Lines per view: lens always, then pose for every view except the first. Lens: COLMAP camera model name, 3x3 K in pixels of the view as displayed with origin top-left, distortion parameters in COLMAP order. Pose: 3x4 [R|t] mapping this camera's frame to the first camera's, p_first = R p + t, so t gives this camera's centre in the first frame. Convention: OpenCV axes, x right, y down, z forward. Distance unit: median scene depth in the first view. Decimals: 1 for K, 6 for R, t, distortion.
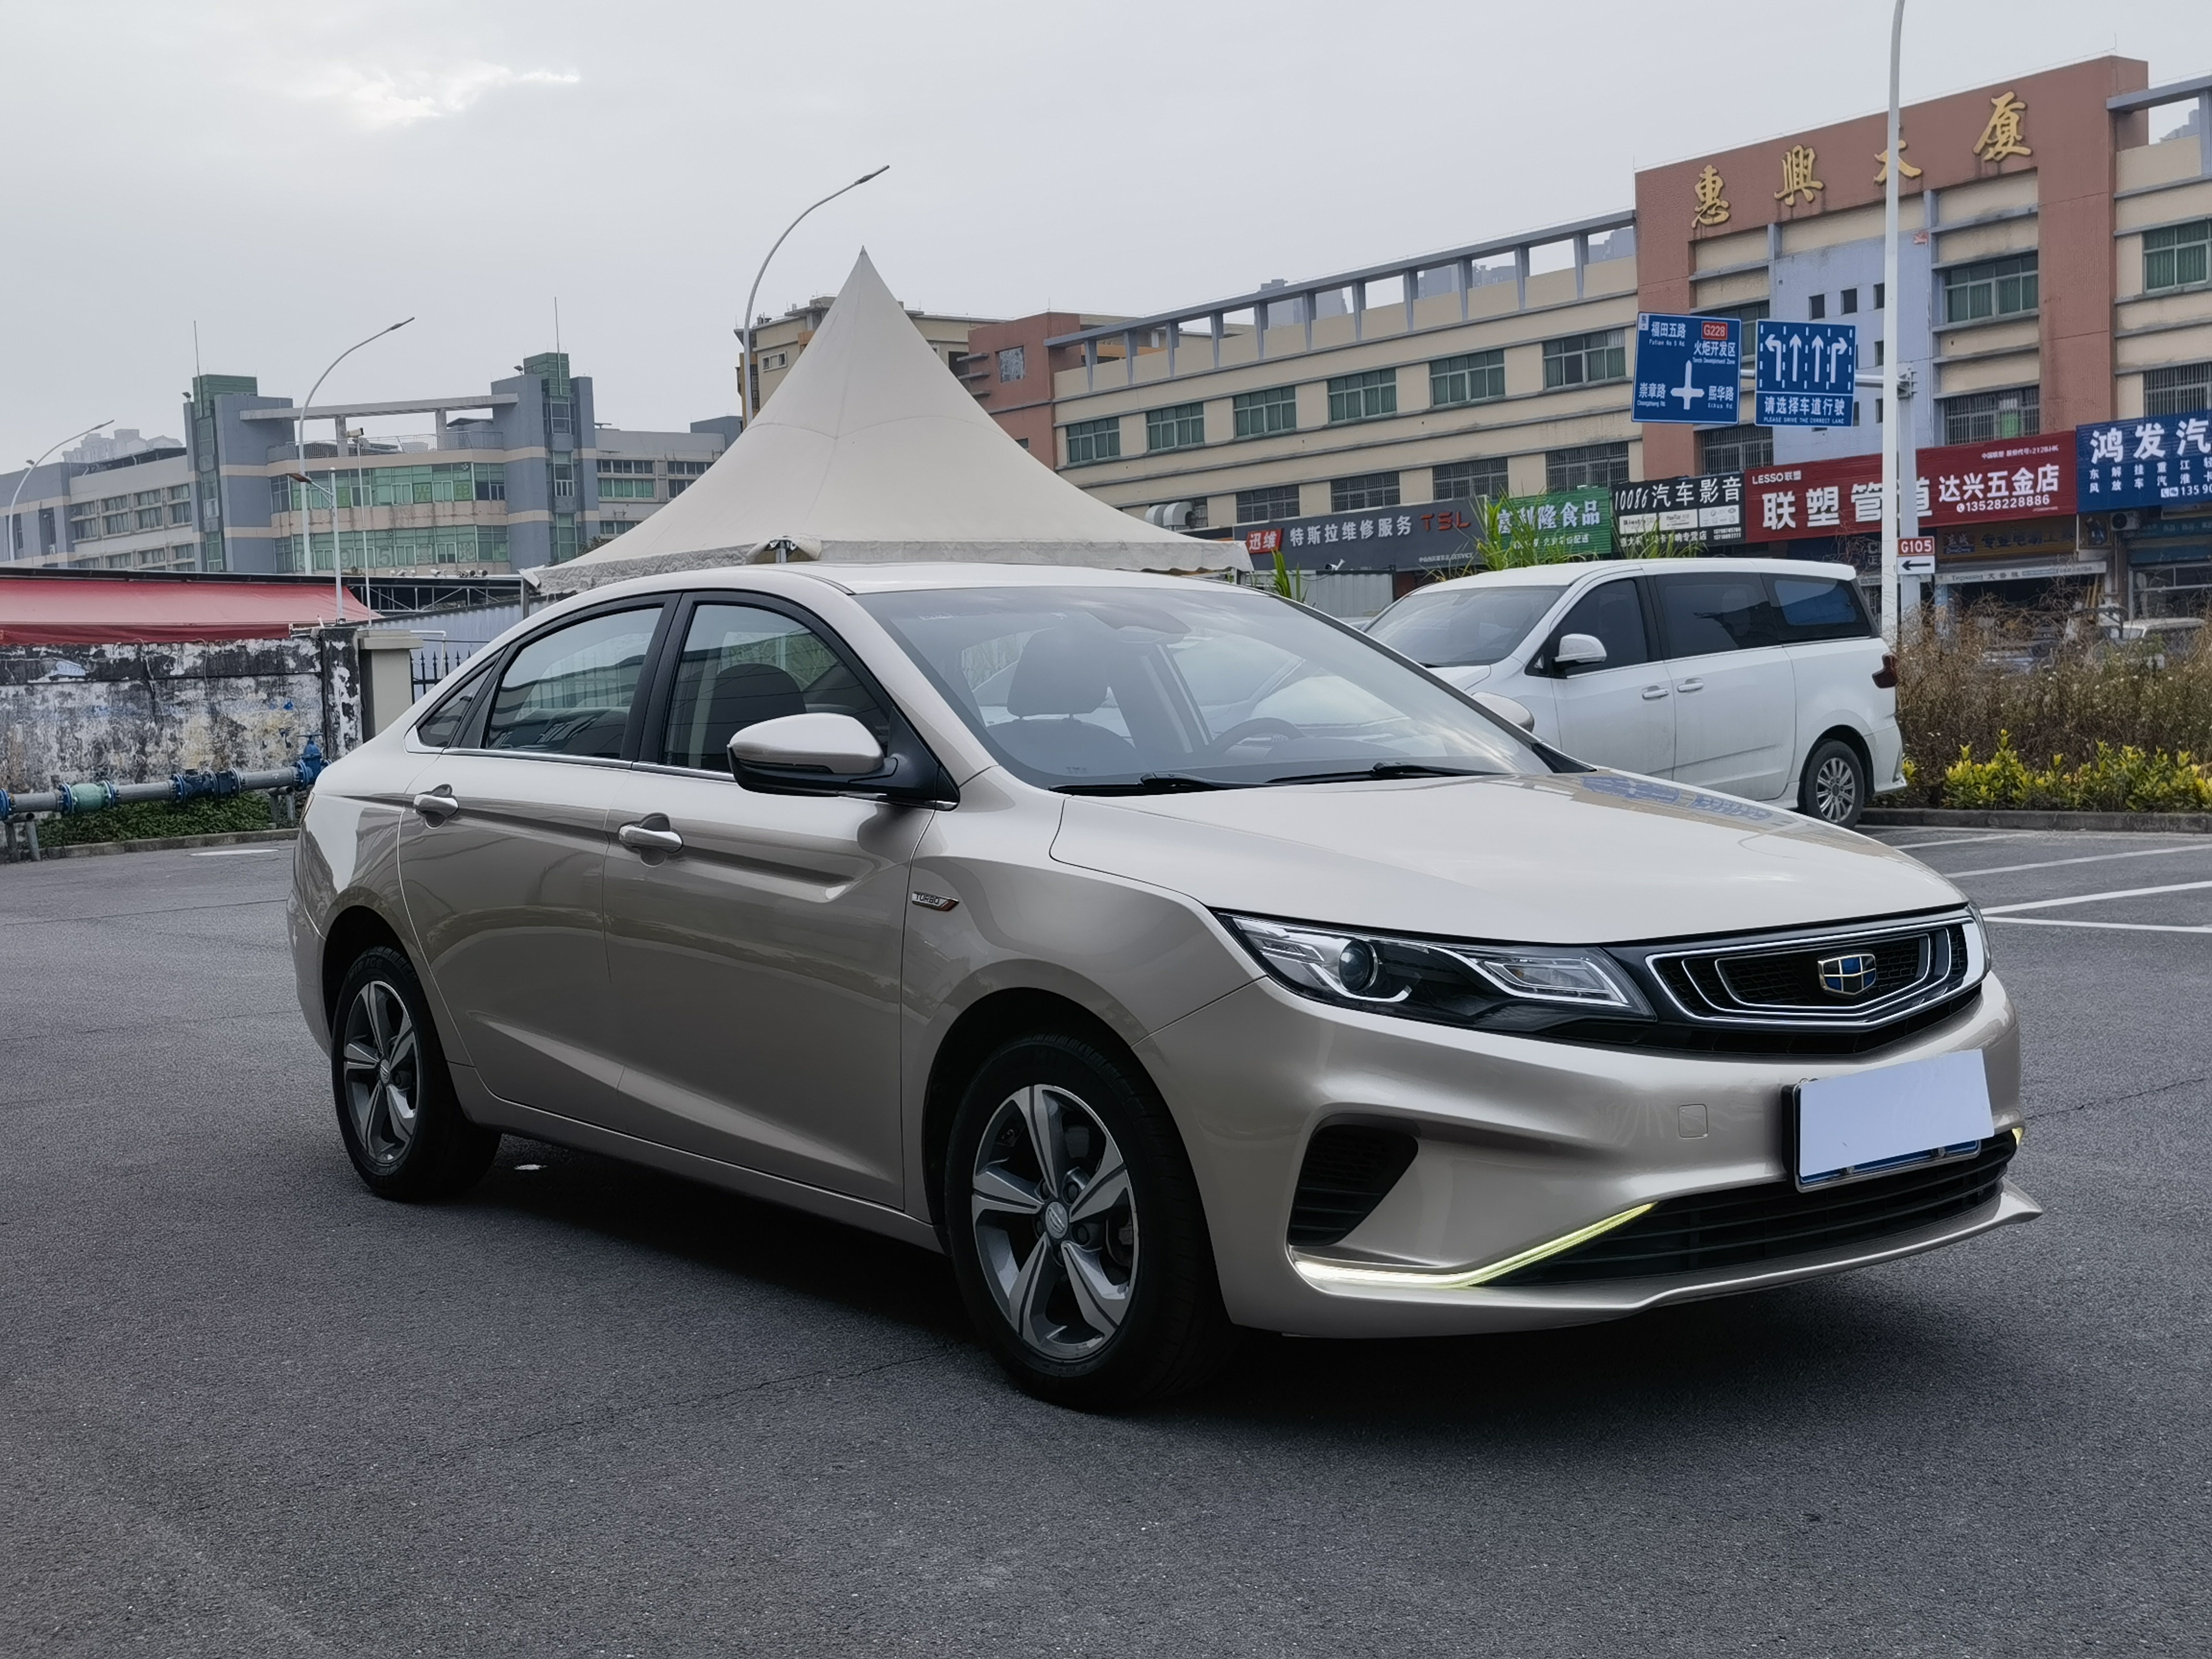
lens RADIAL K [[2616.2, 0, 1085.5], [0, 2616.2, 775.9], [0, 0, 1]] dist [0.079143, 0.000000]
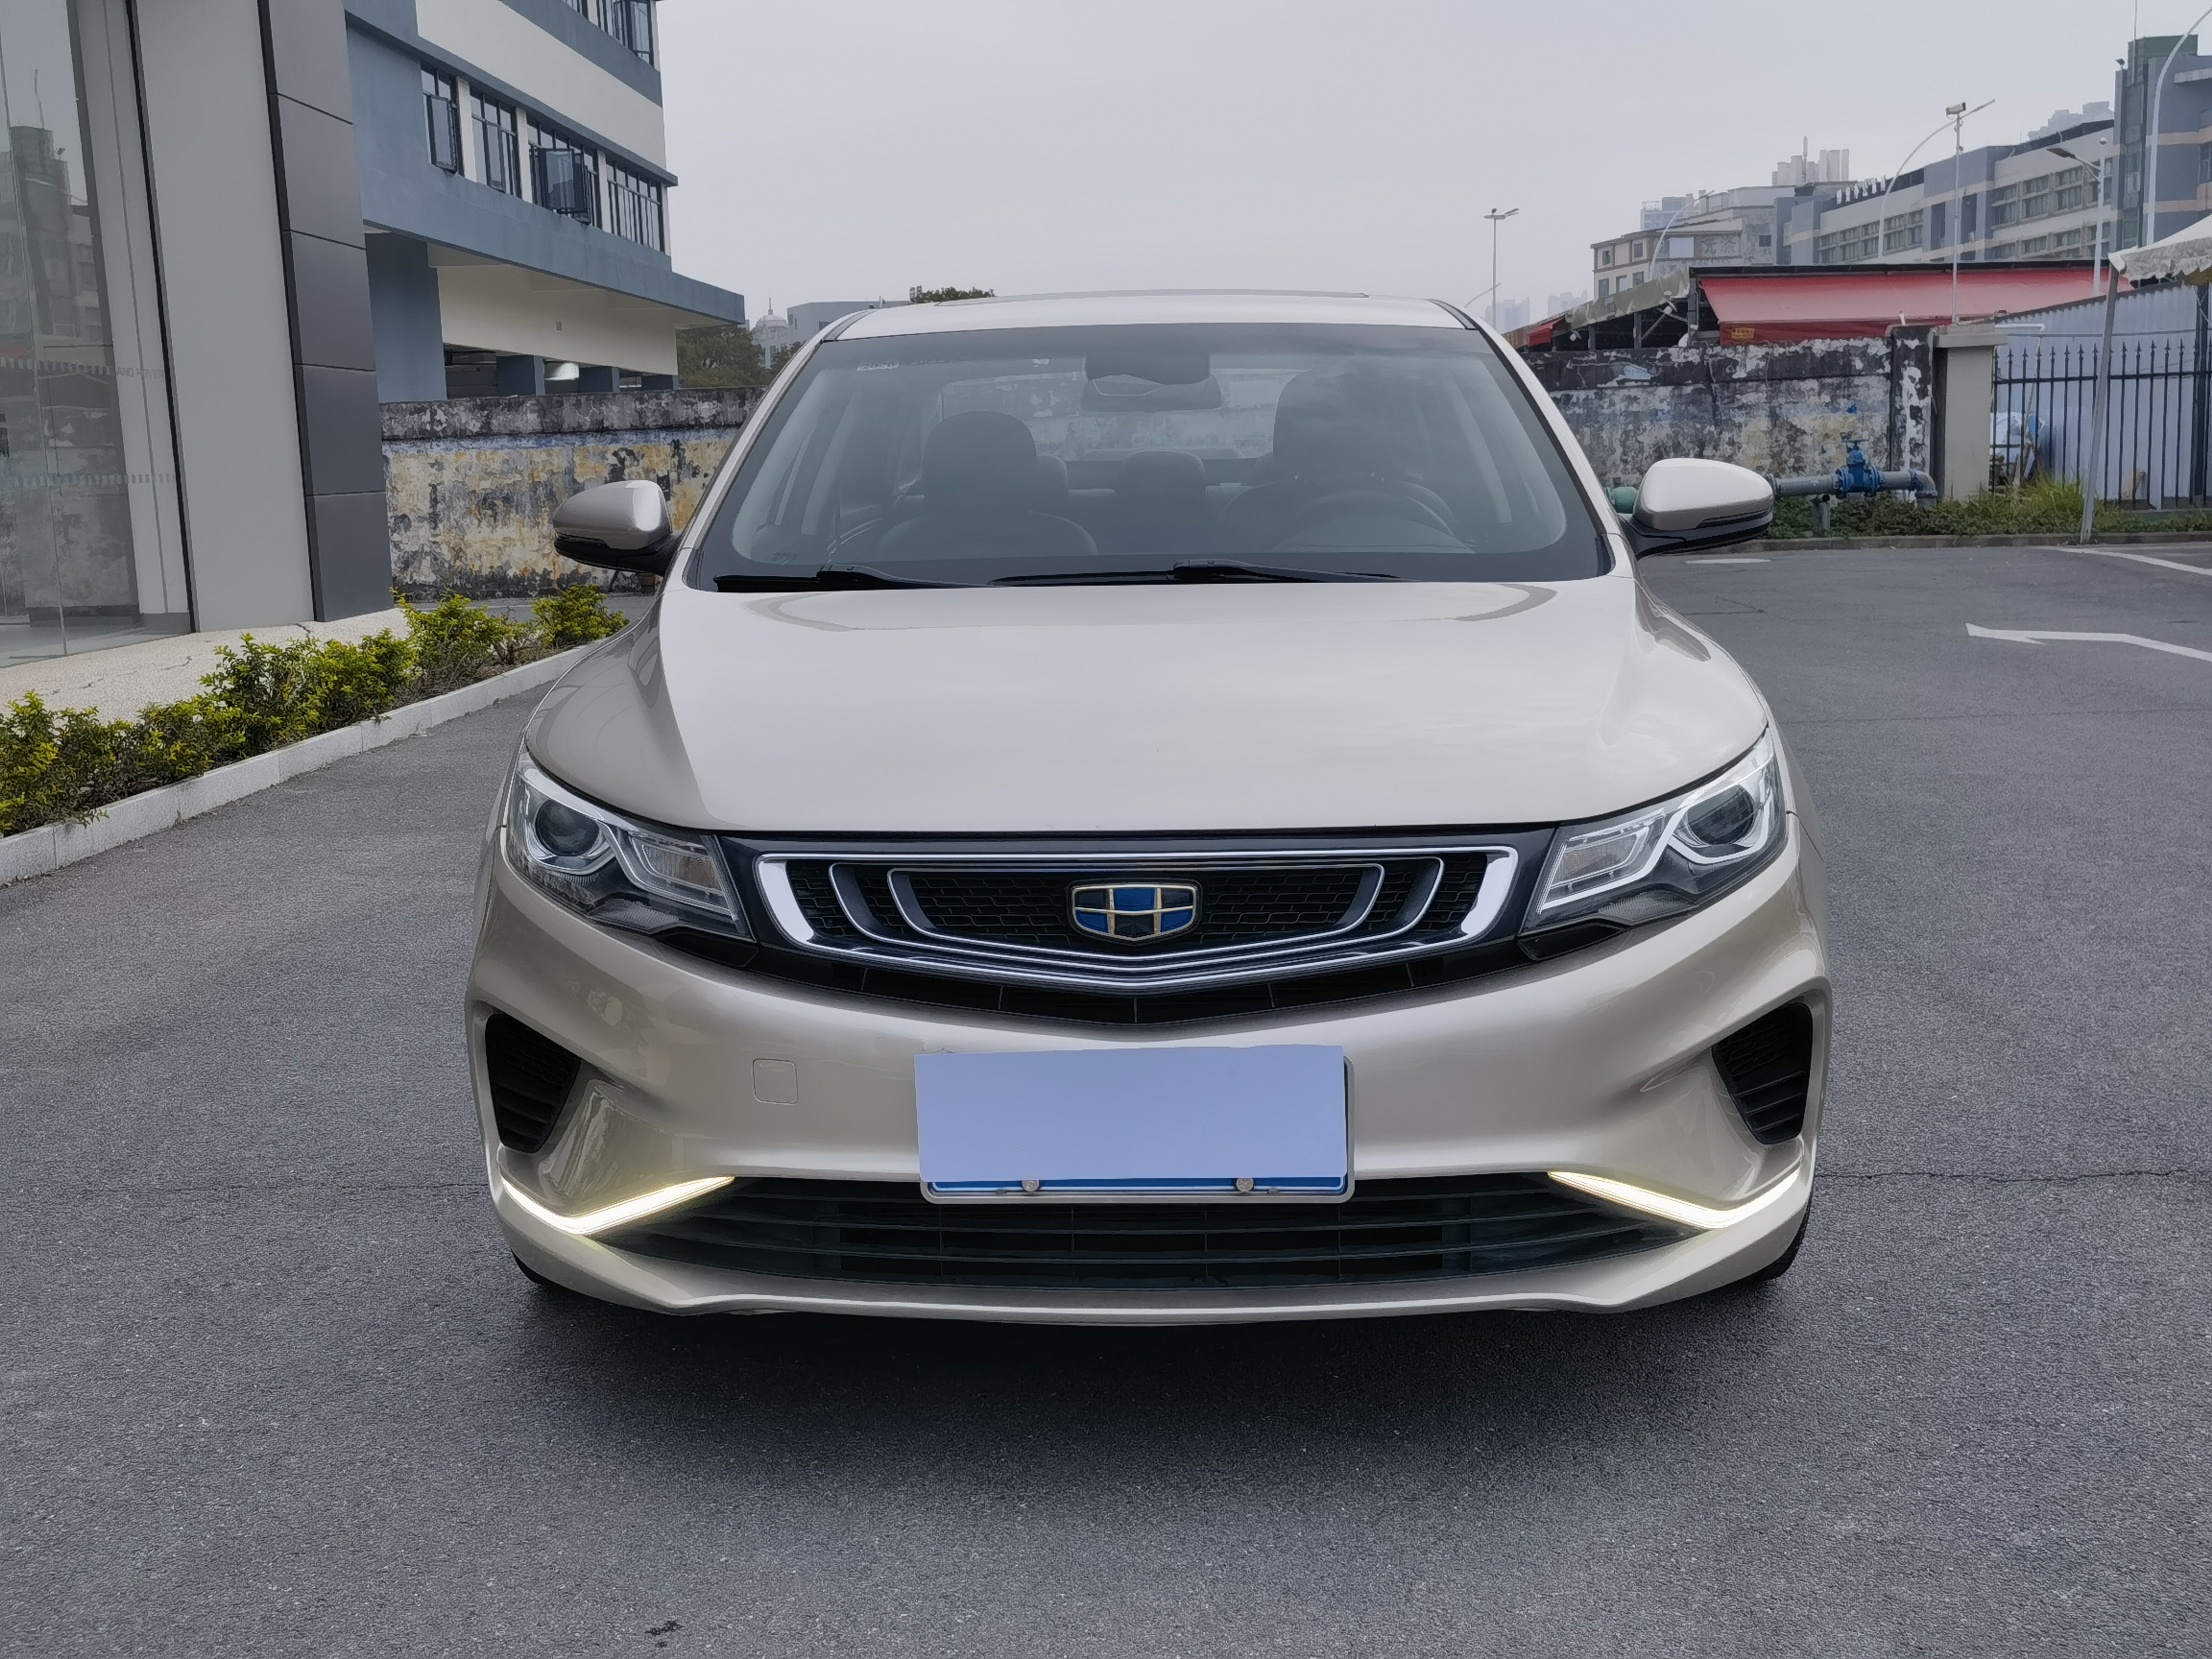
lens RADIAL K [[2616.2, 0, 1102.9], [0, 2616.2, 818.8], [0, 0, 1]] dist [0.079143, 0.000000]
pose [[0.757840, 0.106215, -0.643737, 0.126052], [-0.019890, 0.989962, 0.139925, -0.007801], [0.652138, -0.093236, 0.752345, 0.083524]]
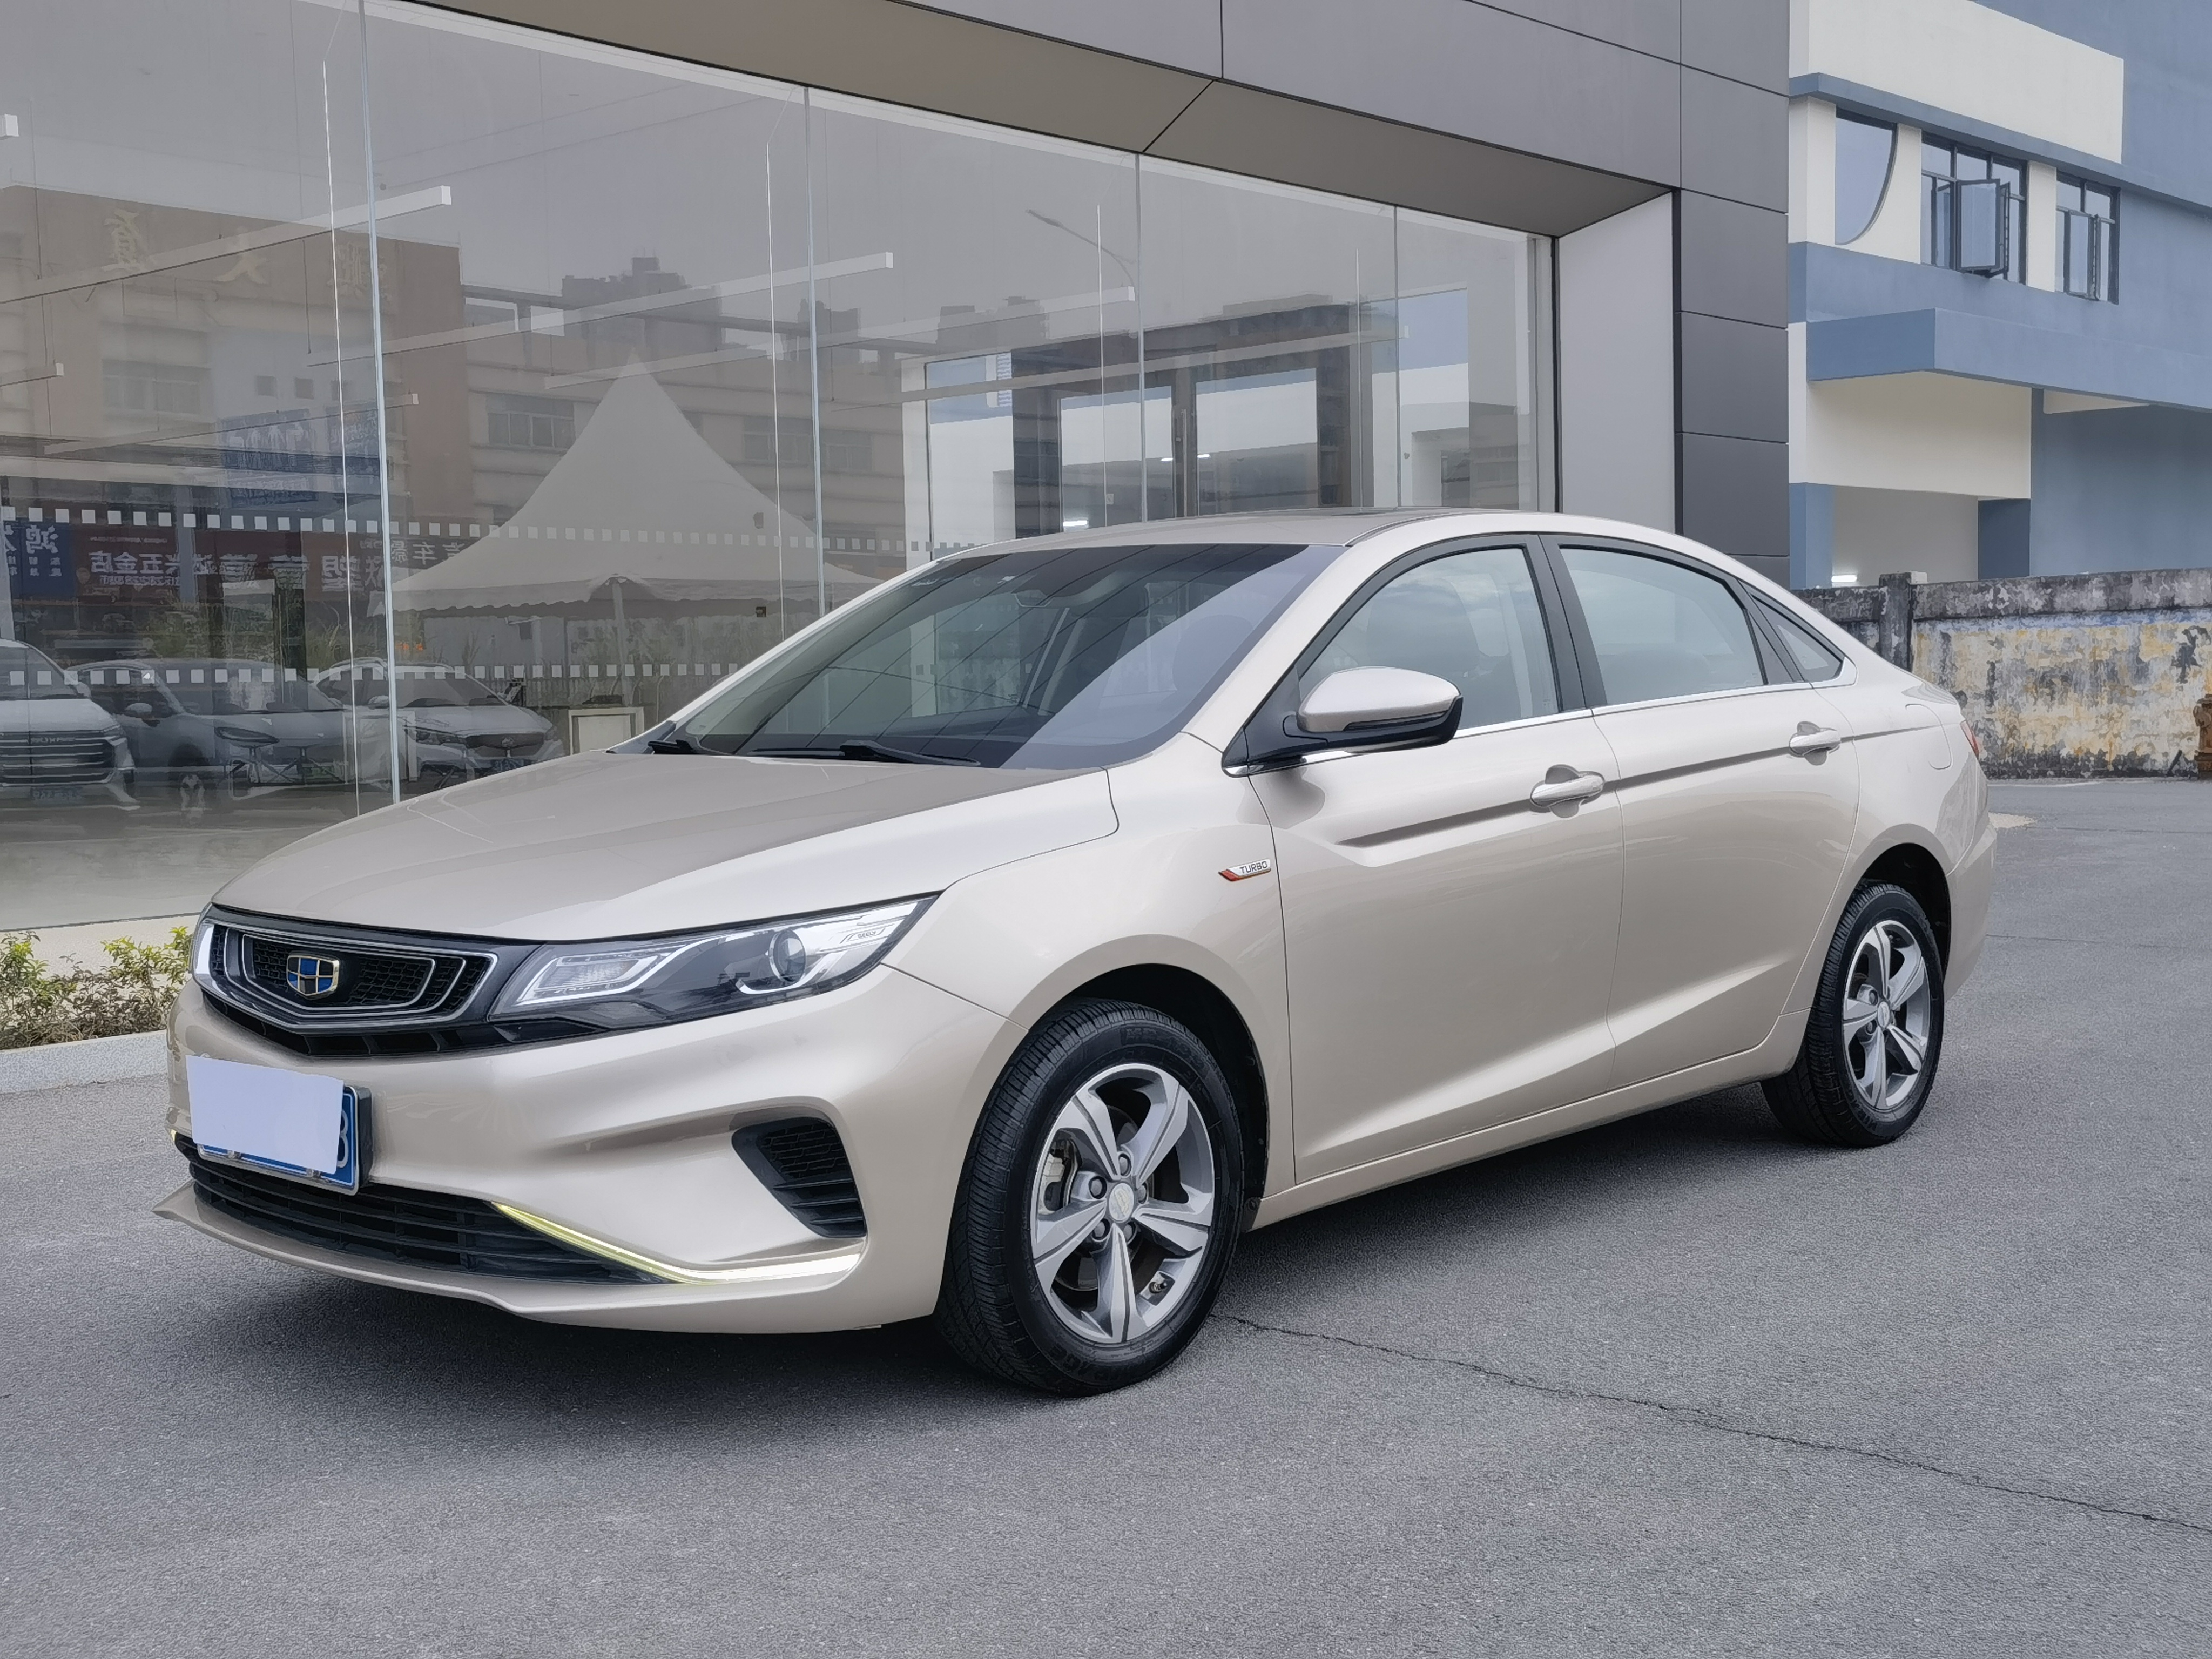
lens RADIAL K [[2616.2, 0, 1095.1], [0, 2616.2, 841.0], [0, 0, 1]] dist [0.079143, 0.000000]
pose [[0.161831, 0.101645, -0.981570, 0.232875], [-0.022114, 0.994805, 0.099369, -0.014272], [0.986571, 0.005626, 0.163238, 0.202546]]
